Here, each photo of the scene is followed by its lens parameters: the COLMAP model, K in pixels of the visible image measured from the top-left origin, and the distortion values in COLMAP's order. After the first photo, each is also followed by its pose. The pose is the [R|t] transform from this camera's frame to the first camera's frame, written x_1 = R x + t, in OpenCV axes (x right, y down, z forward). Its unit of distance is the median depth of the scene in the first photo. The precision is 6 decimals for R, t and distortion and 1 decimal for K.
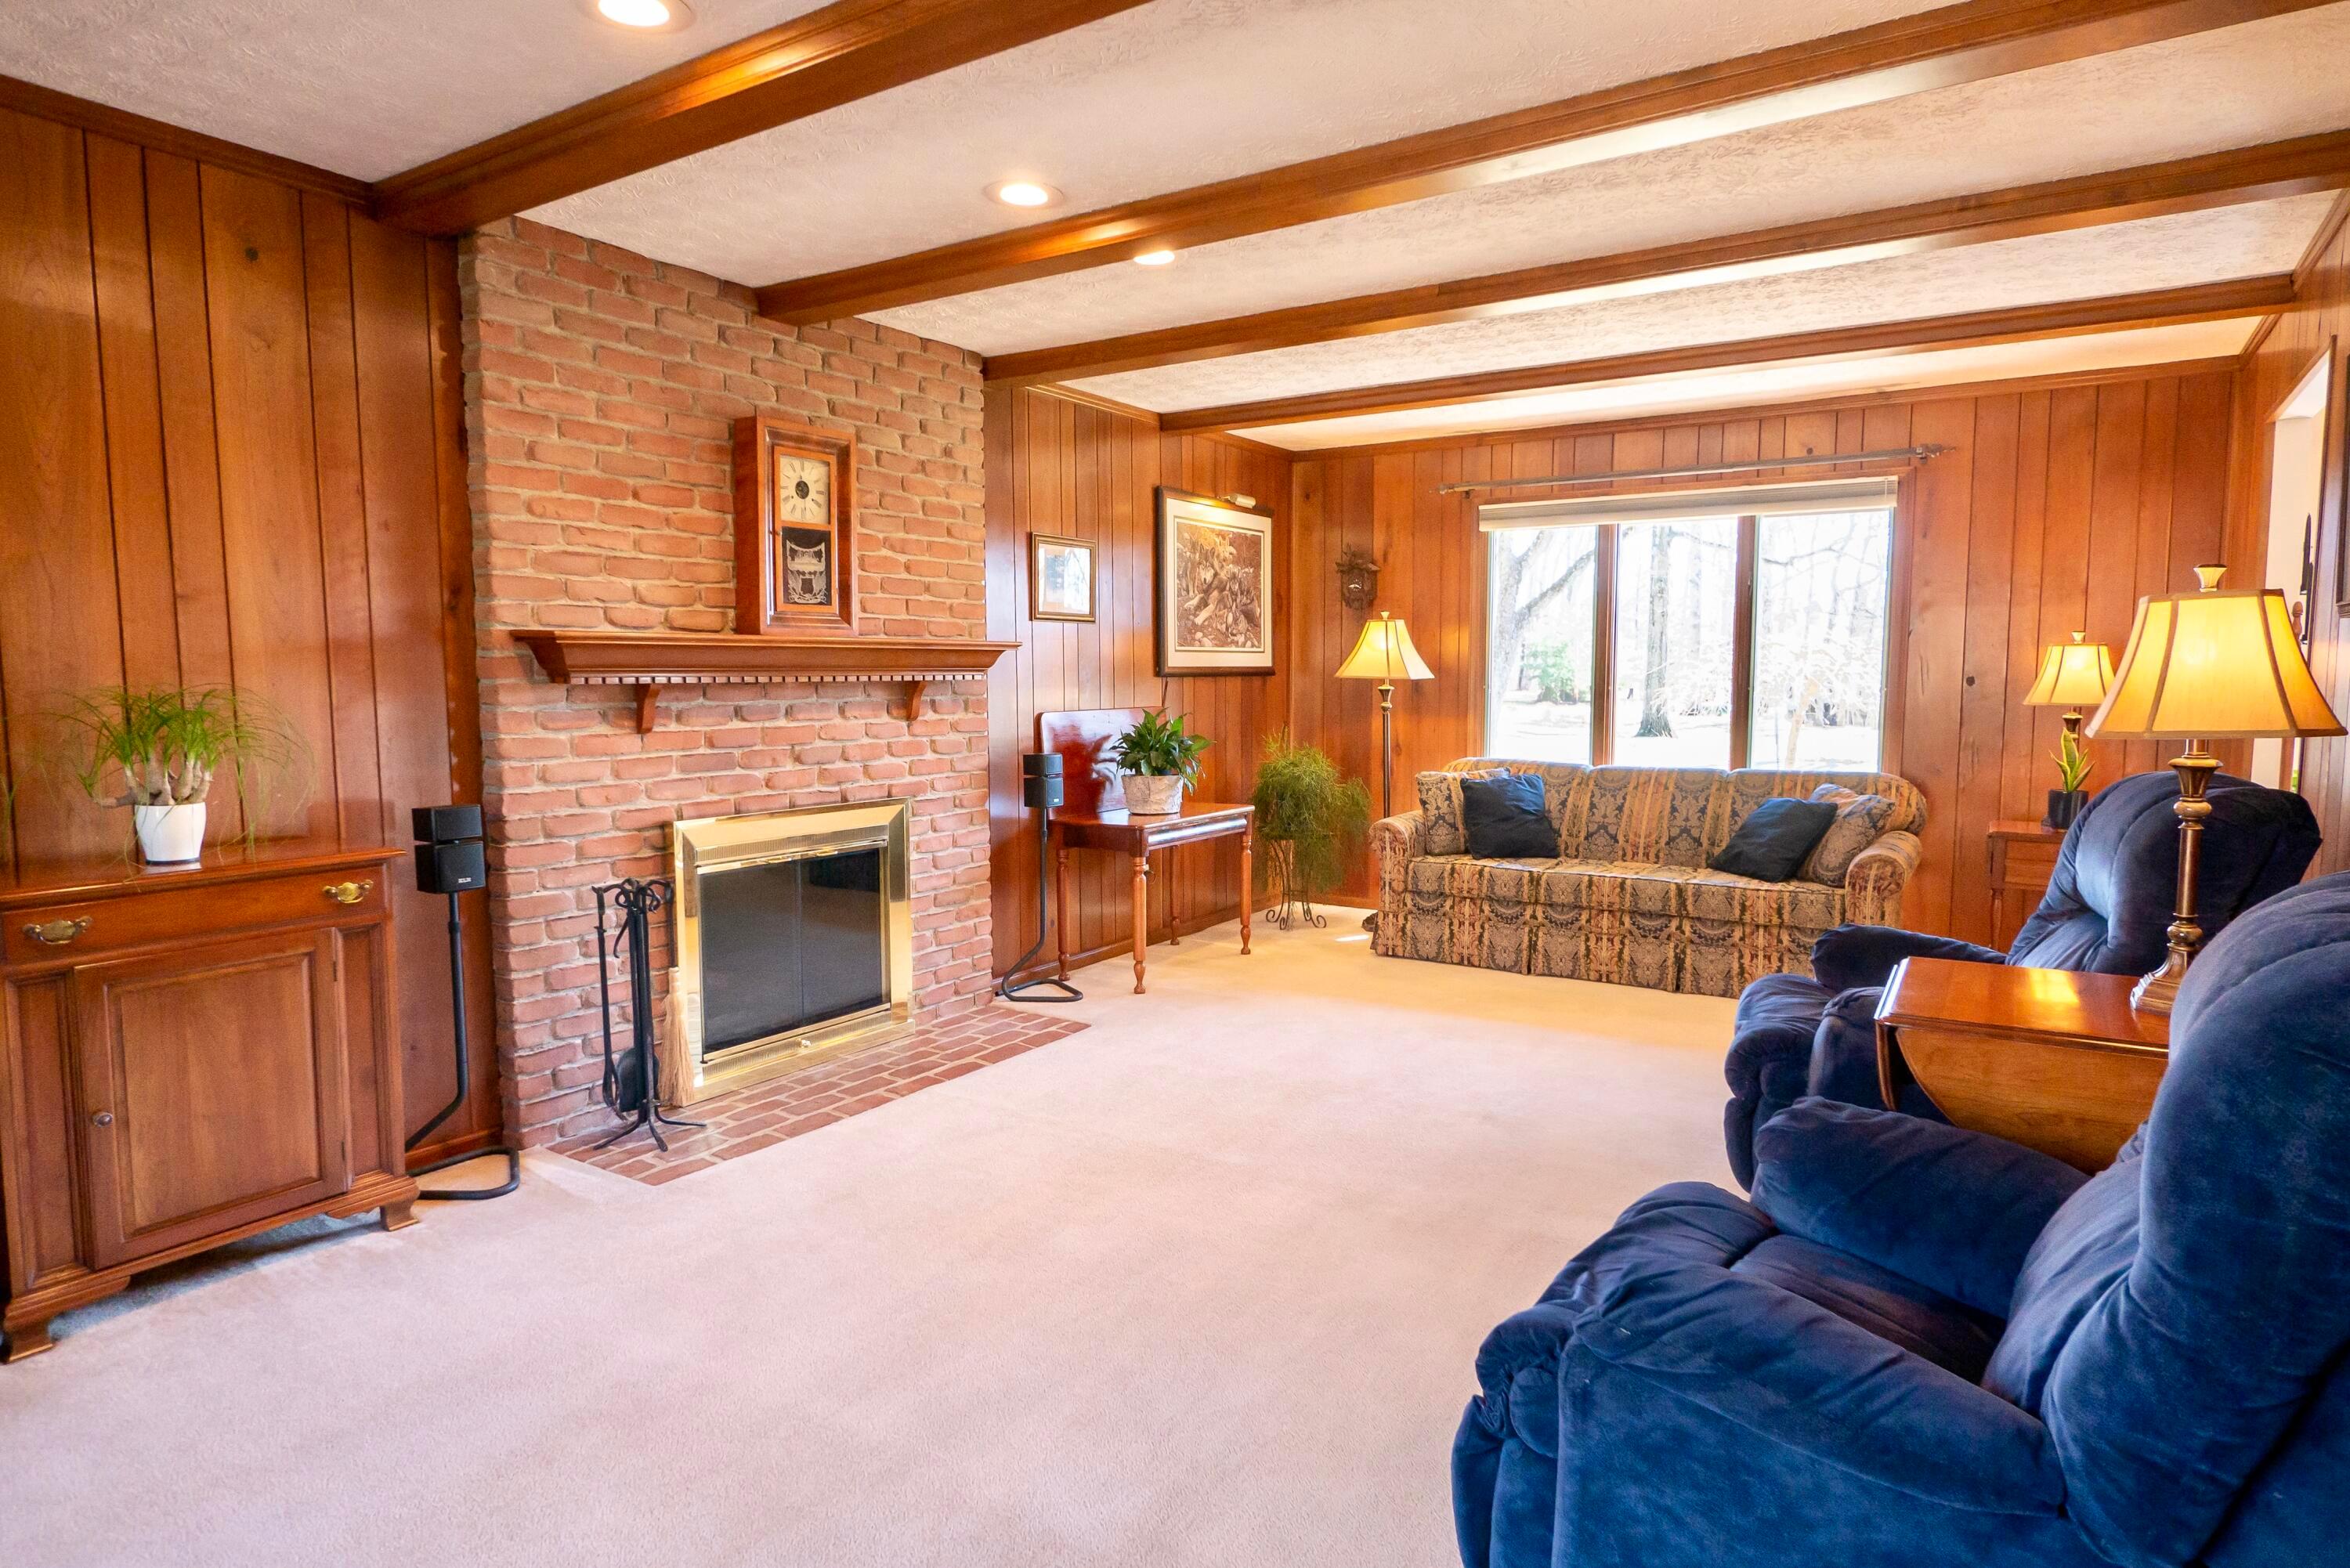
lens RADIAL K [[1326.4, 0, 1226.1], [0, 1326.4, 781.9], [0, 0, 1]] dist [0.004458, -0.000448]
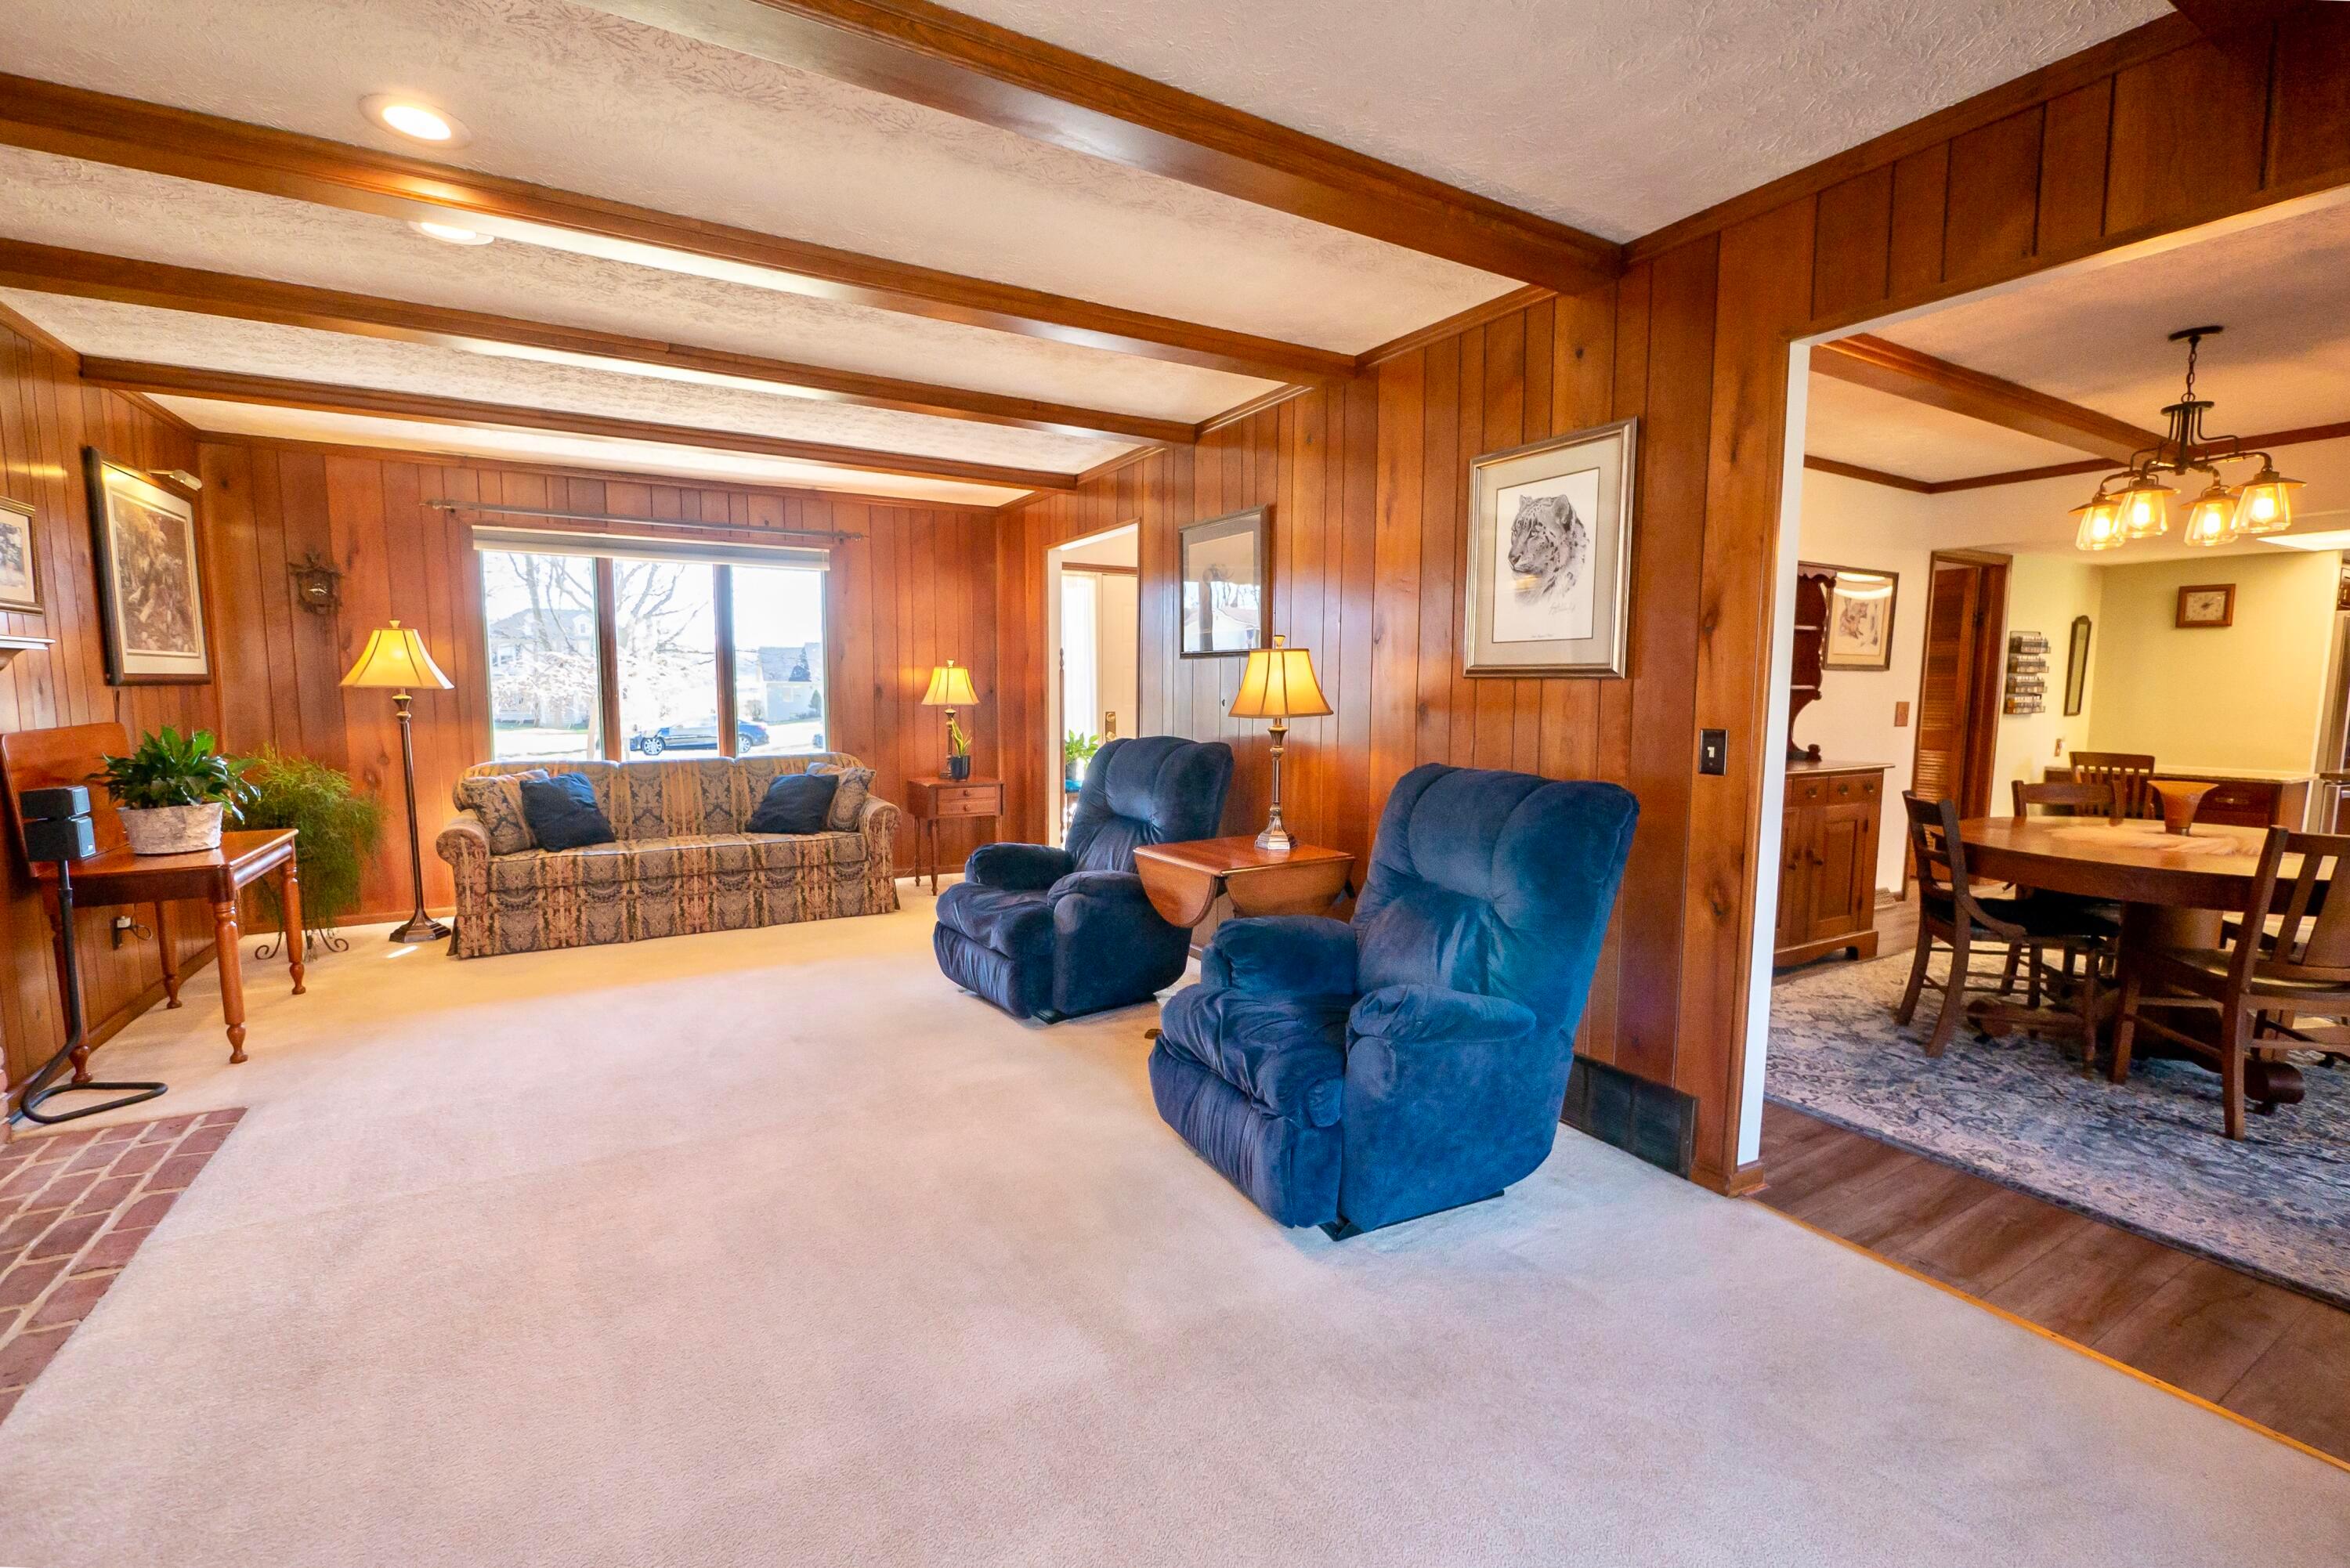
lens RADIAL K [[977.3, 0, 1179.1], [0, 977.3, 781.6], [0, 0, 1]] dist [-0.005498, -0.001453]
pose [[0.466218, -0.082397, 0.880825, -0.279258], [0.066349, 0.996106, 0.058063, -0.012532], [-0.882179, 0.031372, 0.469869, 0.157854]]
